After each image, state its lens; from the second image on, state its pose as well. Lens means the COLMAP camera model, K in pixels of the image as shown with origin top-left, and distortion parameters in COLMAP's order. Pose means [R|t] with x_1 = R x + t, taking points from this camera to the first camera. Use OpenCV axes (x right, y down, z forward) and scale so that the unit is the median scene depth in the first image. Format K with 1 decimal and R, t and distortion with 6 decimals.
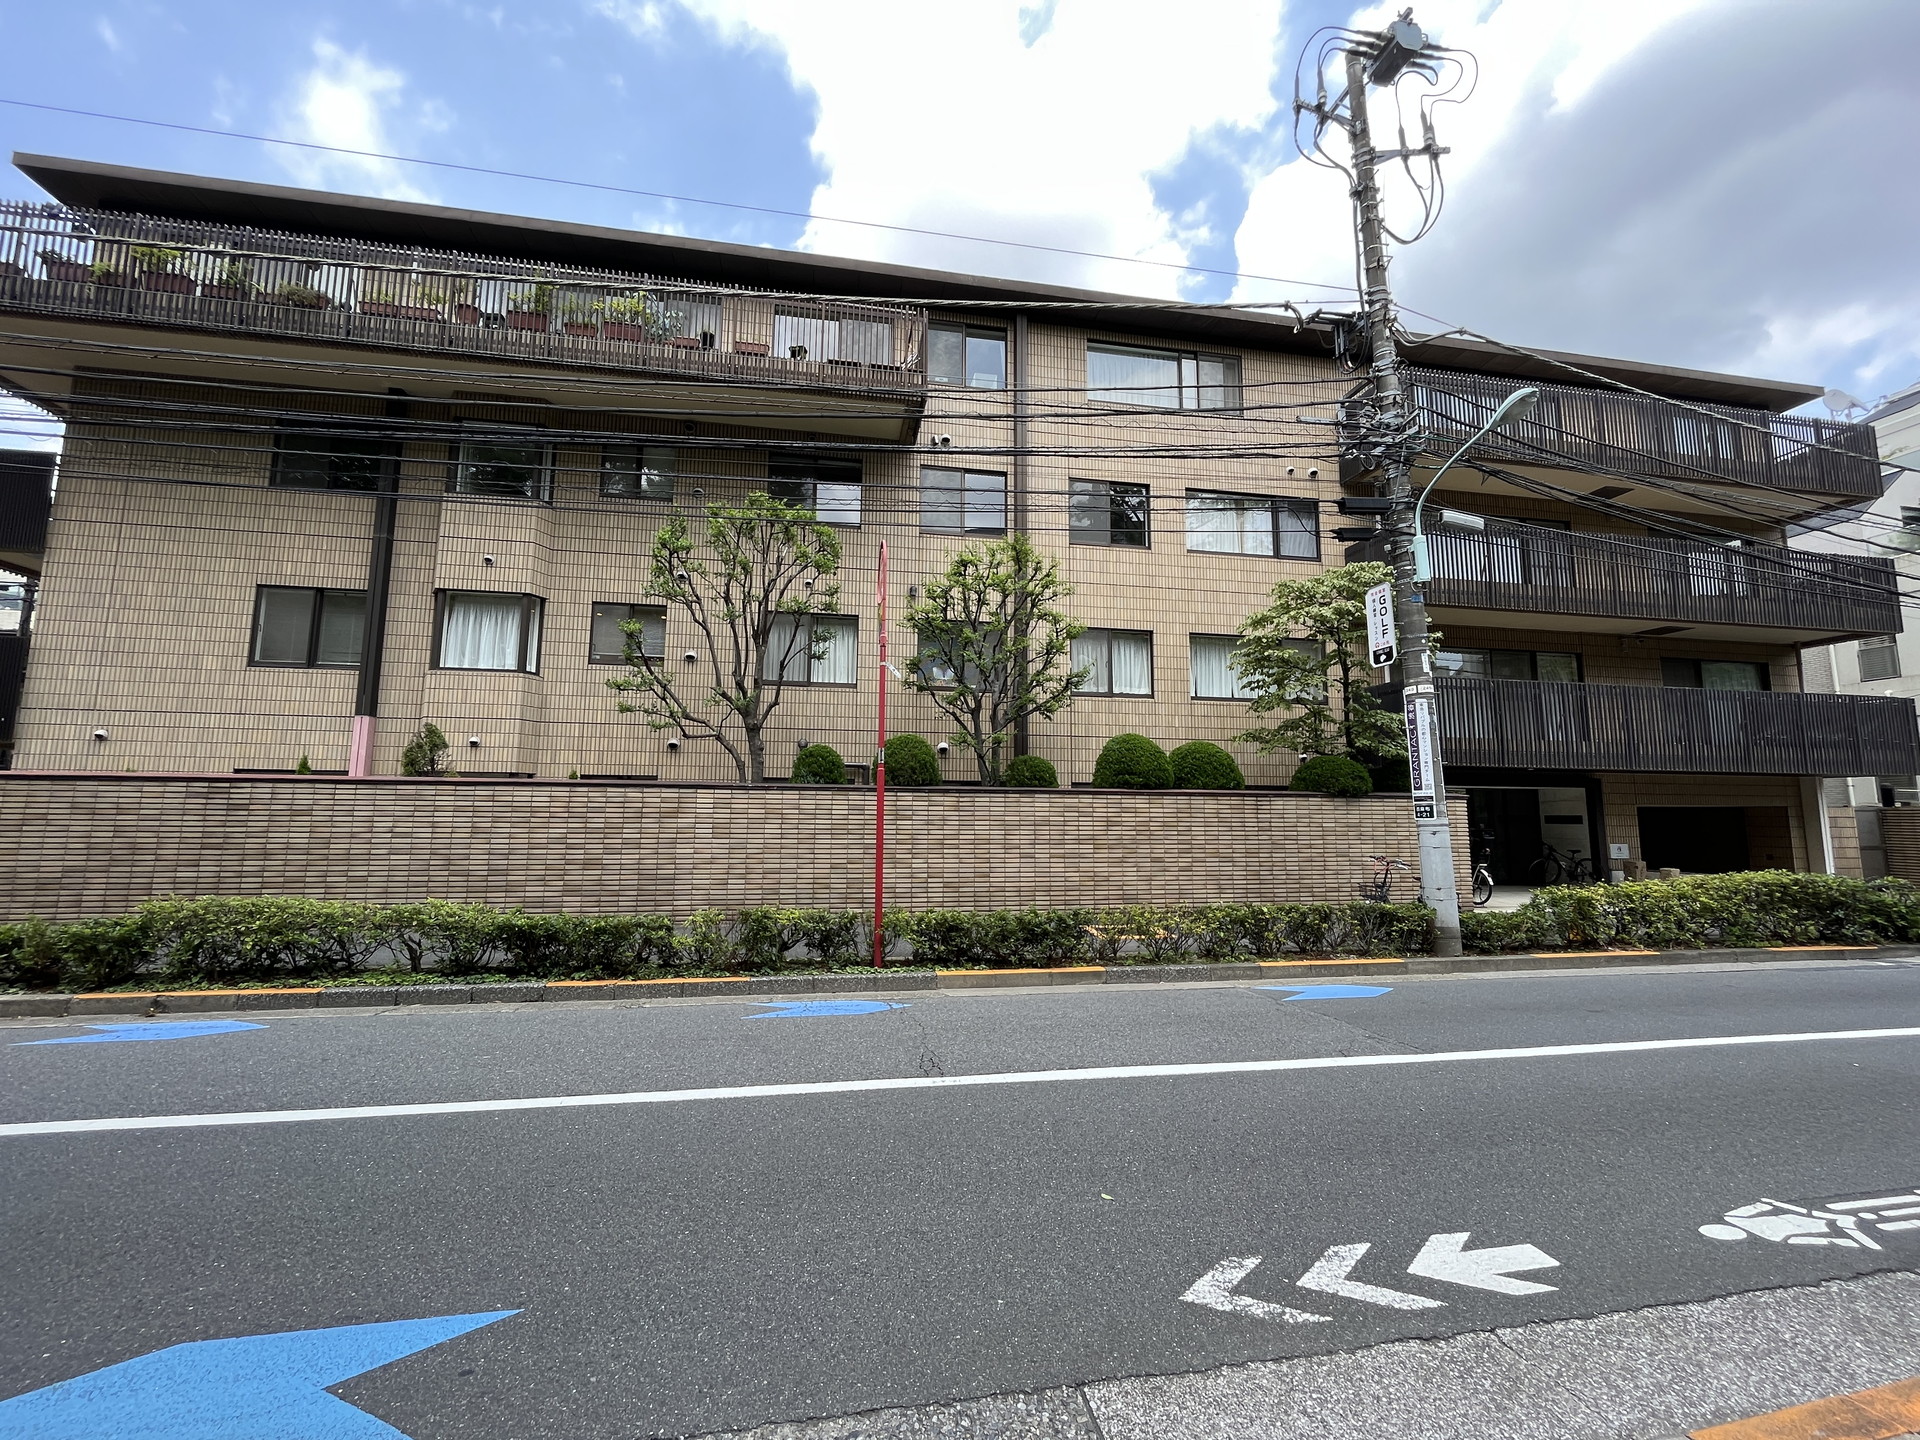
lens RADIAL K [[779.8, 0, 960.0], [0, 779.8, 720.0], [0, 0, 1]] dist [-0.001679, -0.000151]
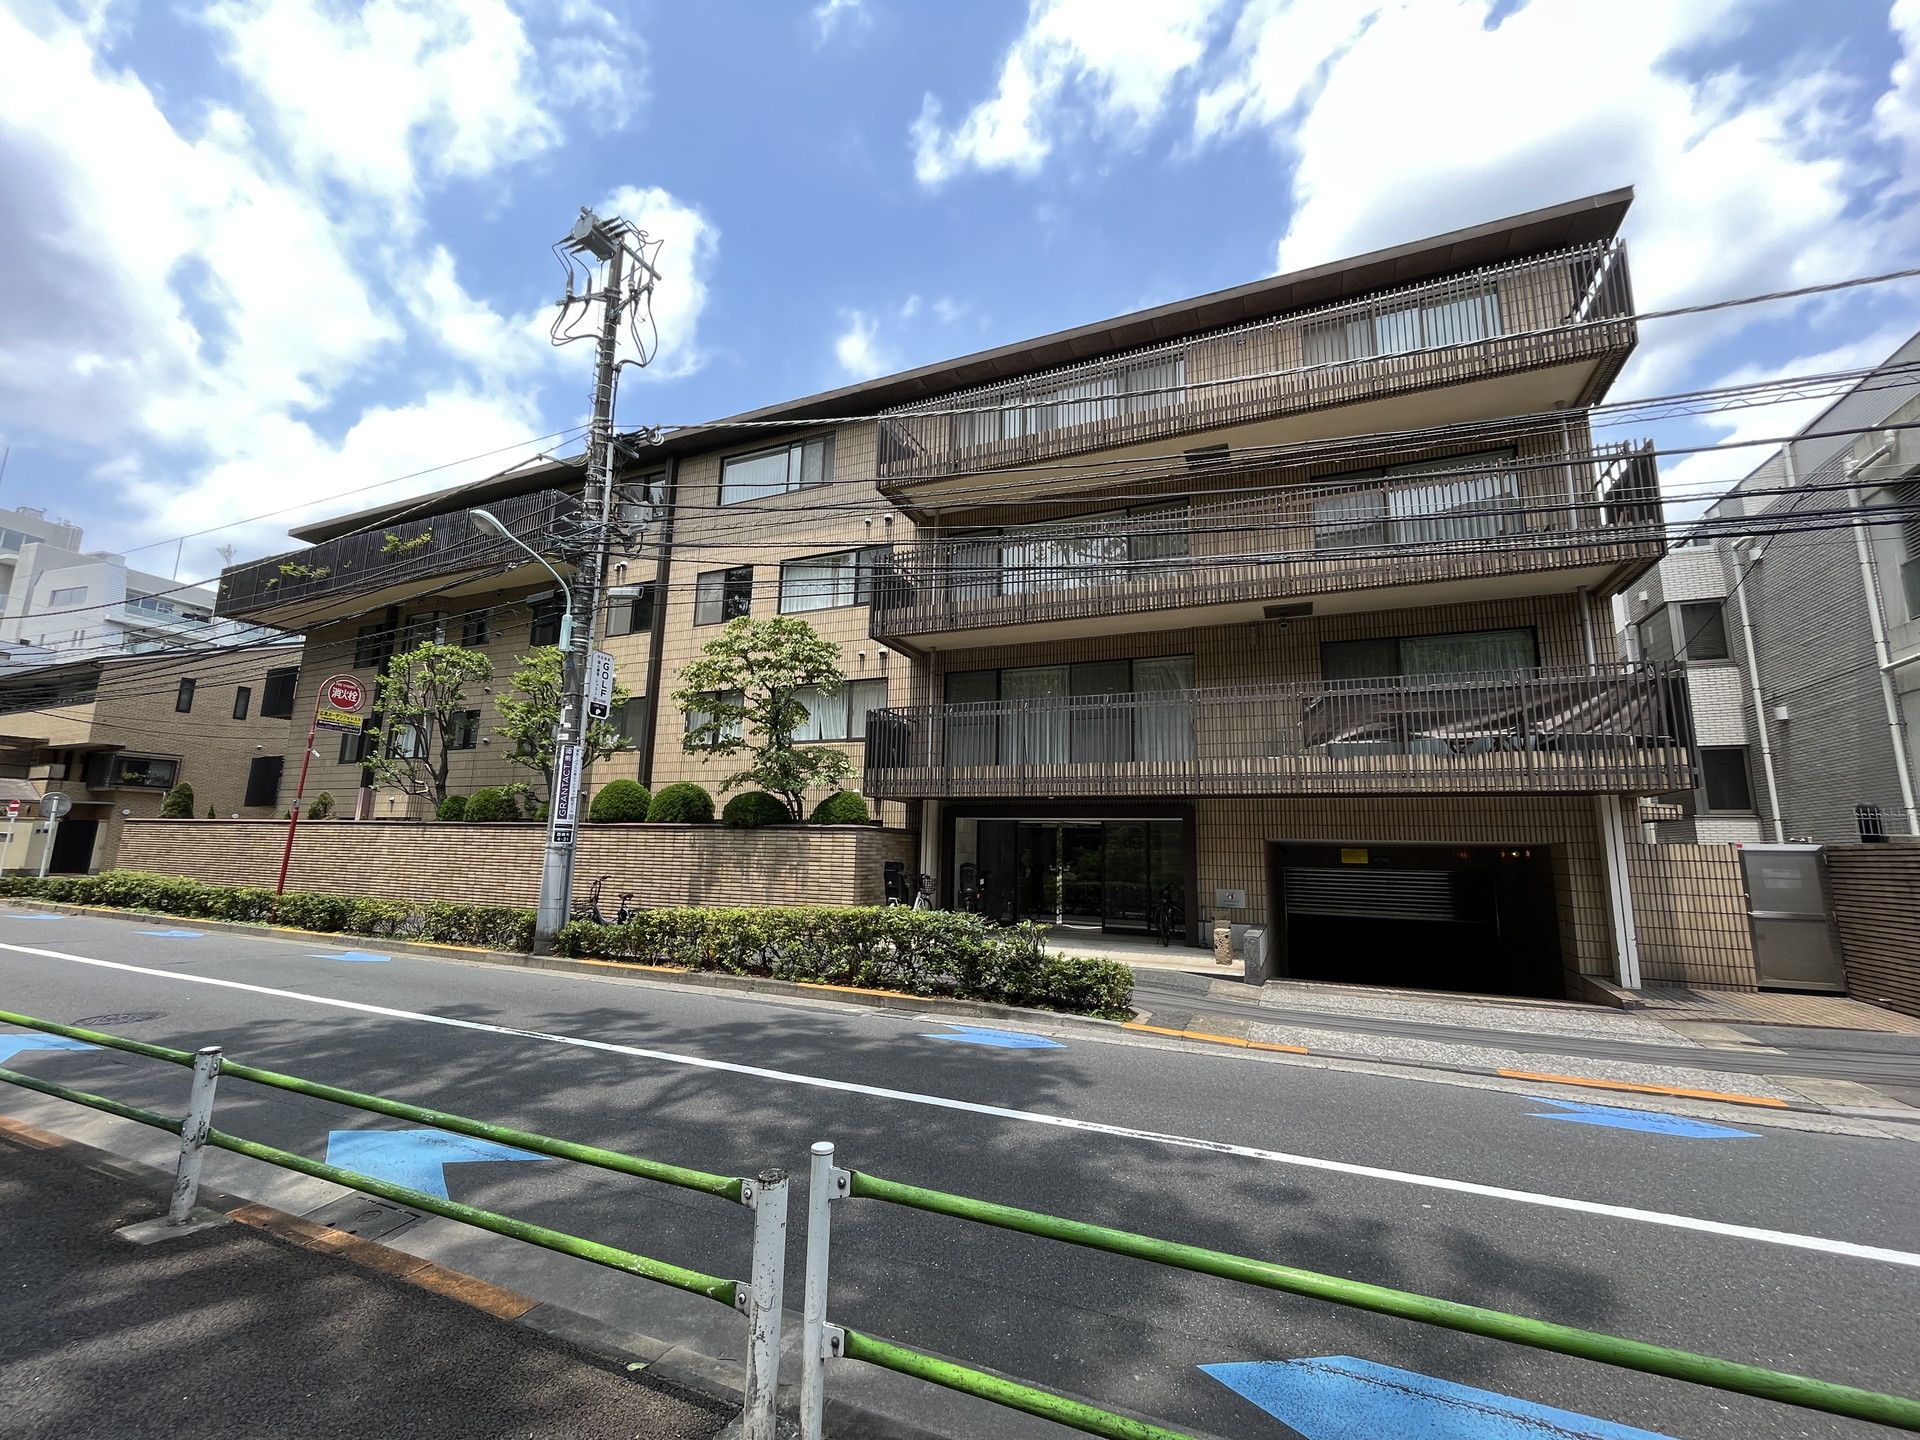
lens RADIAL K [[776.0, 0, 957.8], [0, 776.0, 714.9], [0, 0, 1]] dist [-0.003072, -0.000159]
pose [[0.830214, -0.088338, -0.550401, 1.420532], [0.051019, 0.995261, -0.082782, 0.046845], [0.555106, 0.040646, 0.830786, 0.255038]]
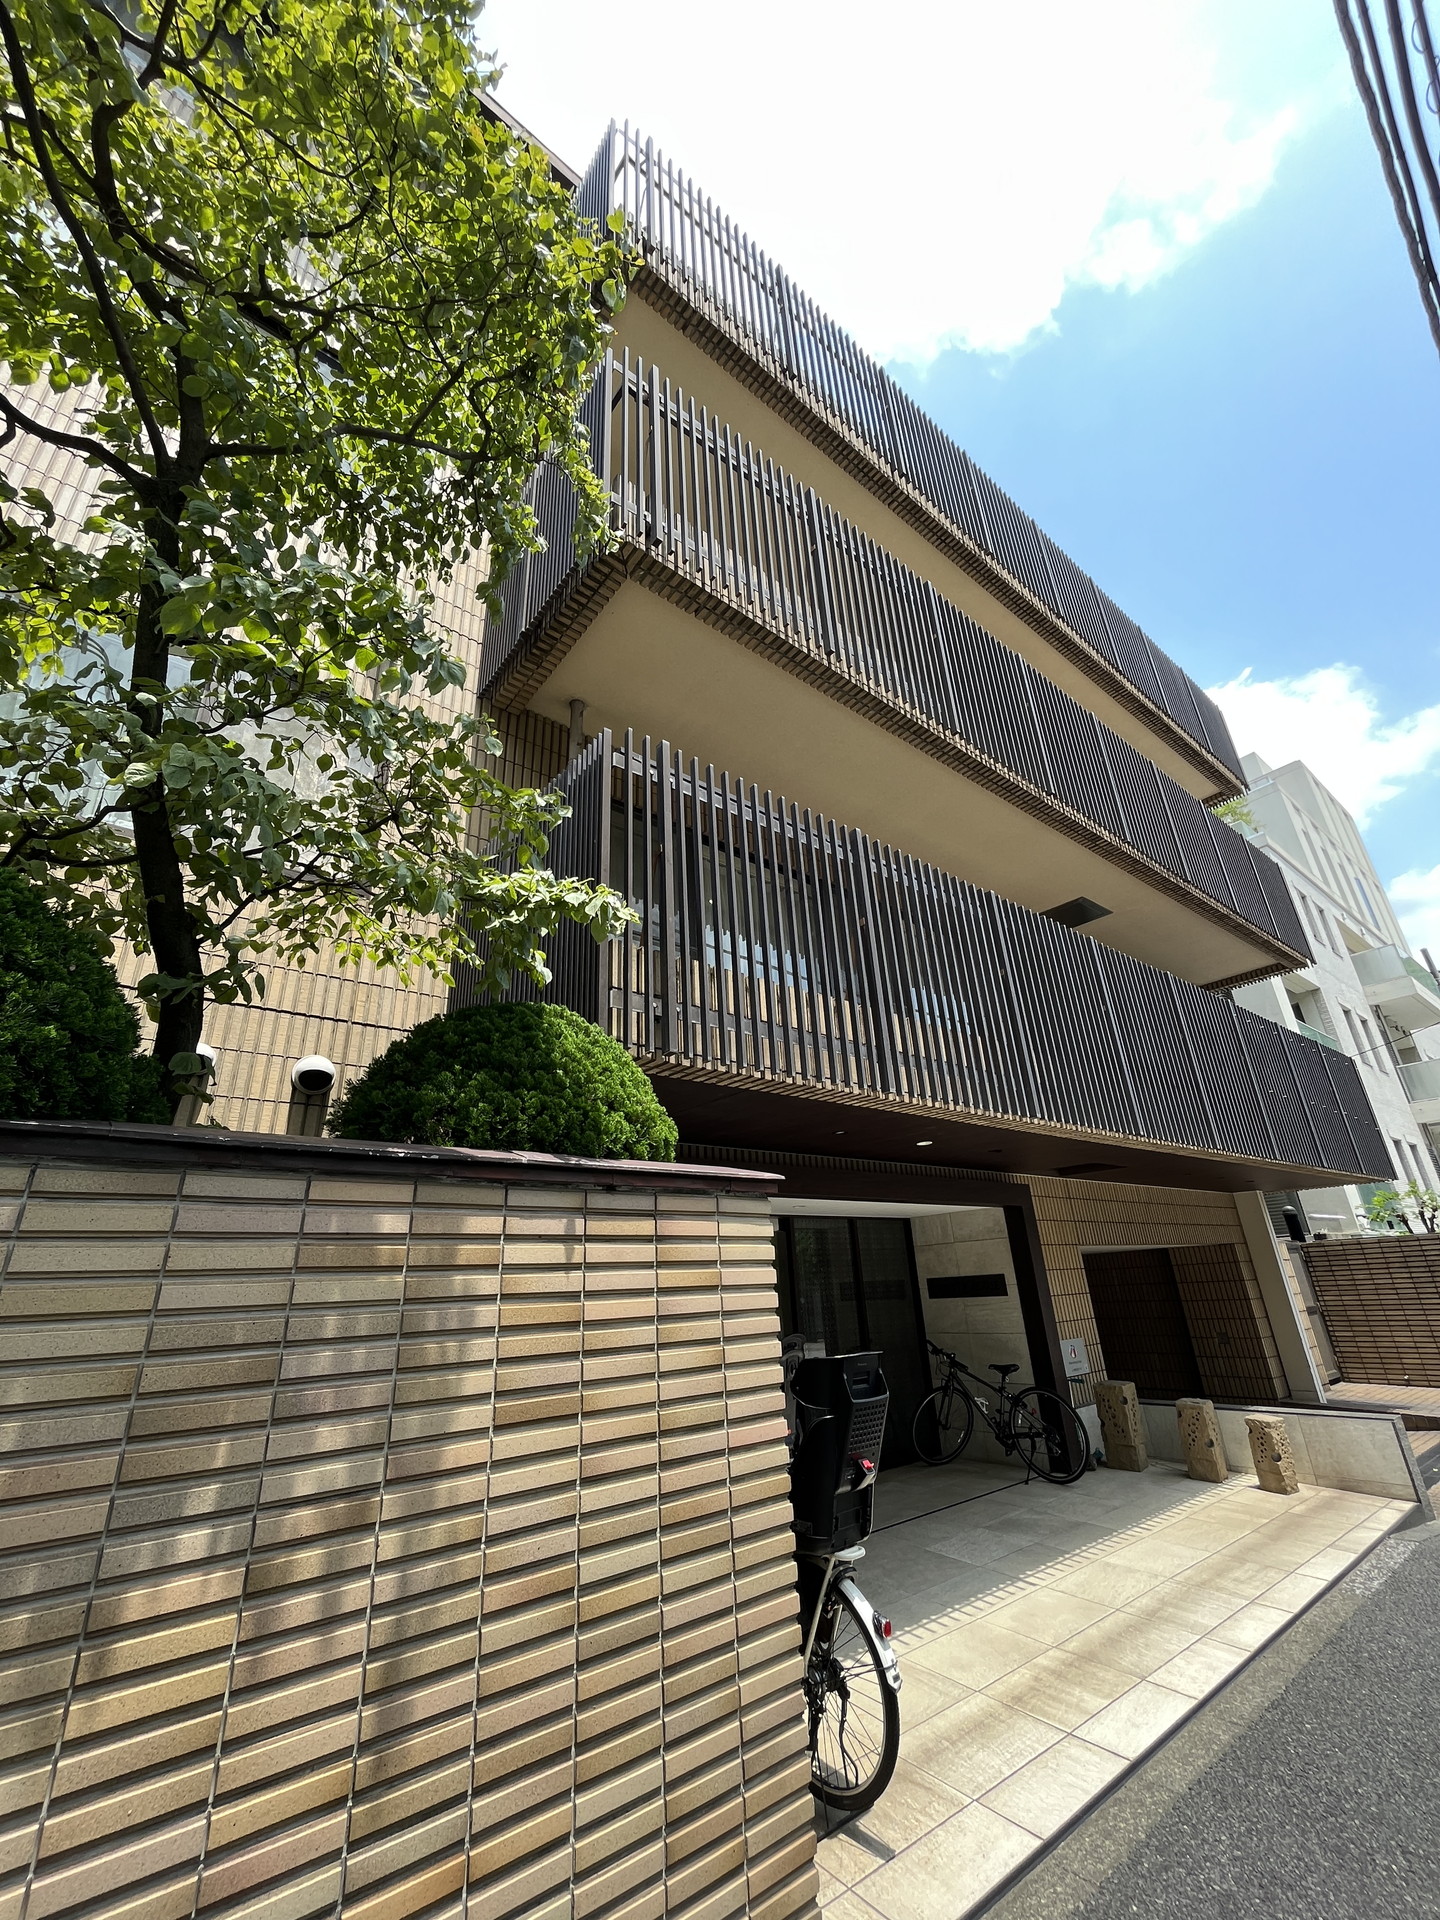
lens RADIAL K [[779.8, 0, 726.2], [0, 779.8, 958.9], [0, 0, 1]] dist [-0.001679, -0.000151]
pose [[0.874641, 0.140710, 0.463900, 0.582634], [-0.000318, 0.957114, -0.289712, 0.107464], [-0.484771, 0.253247, 0.837176, 0.890015]]
